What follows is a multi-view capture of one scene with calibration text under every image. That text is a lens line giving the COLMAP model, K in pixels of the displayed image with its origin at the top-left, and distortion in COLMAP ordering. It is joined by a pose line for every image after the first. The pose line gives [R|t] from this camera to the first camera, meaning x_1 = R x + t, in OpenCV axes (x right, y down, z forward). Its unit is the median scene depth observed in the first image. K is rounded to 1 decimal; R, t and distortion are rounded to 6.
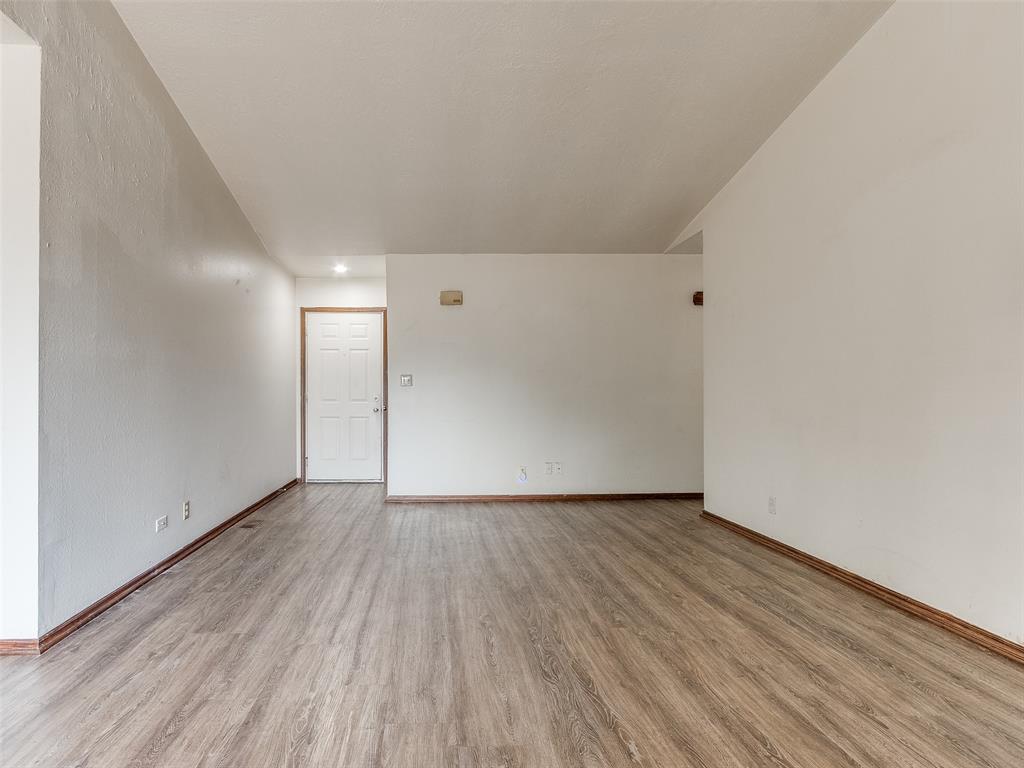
lens RADIAL K [[537.2, 0, 482.2], [0, 537.2, 399.5], [0, 0, 1]] dist [0.010896, -0.005141]
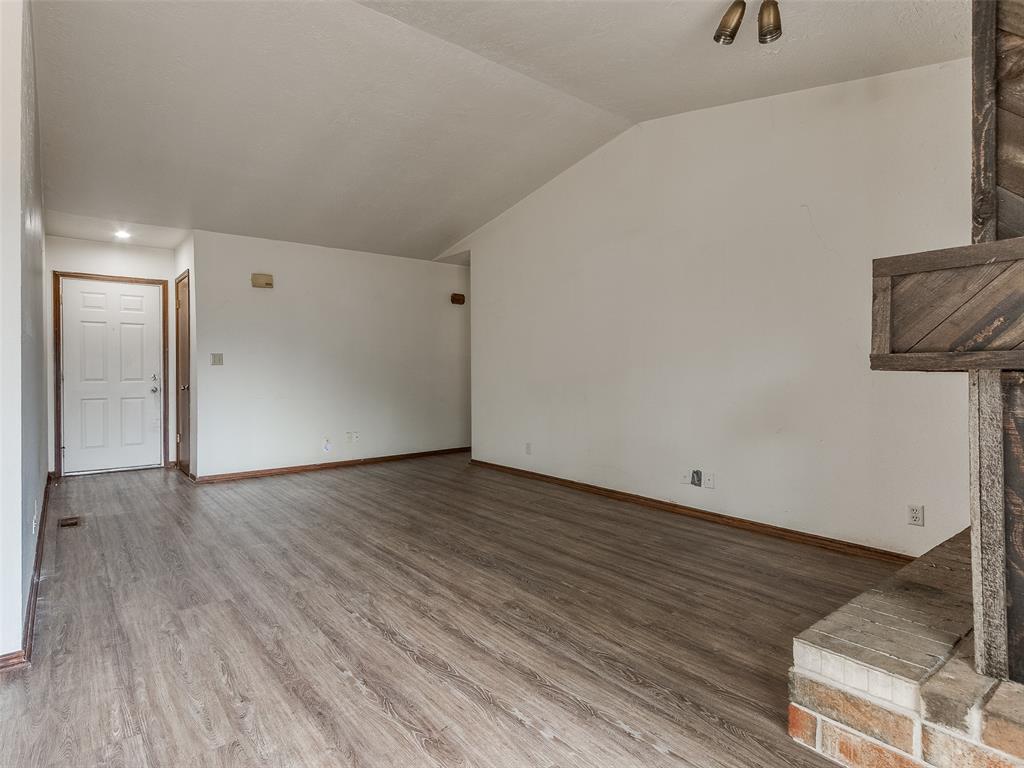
lens RADIAL K [[503.6, 0, 486.6], [0, 503.6, 377.8], [0, 0, 1]] dist [0.005488, -0.000119]
pose [[0.823149, -0.007762, 0.567772, -0.304764], [0.004086, 0.999962, 0.007746, -0.007932], [-0.567810, -0.004056, 0.823149, -0.063571]]
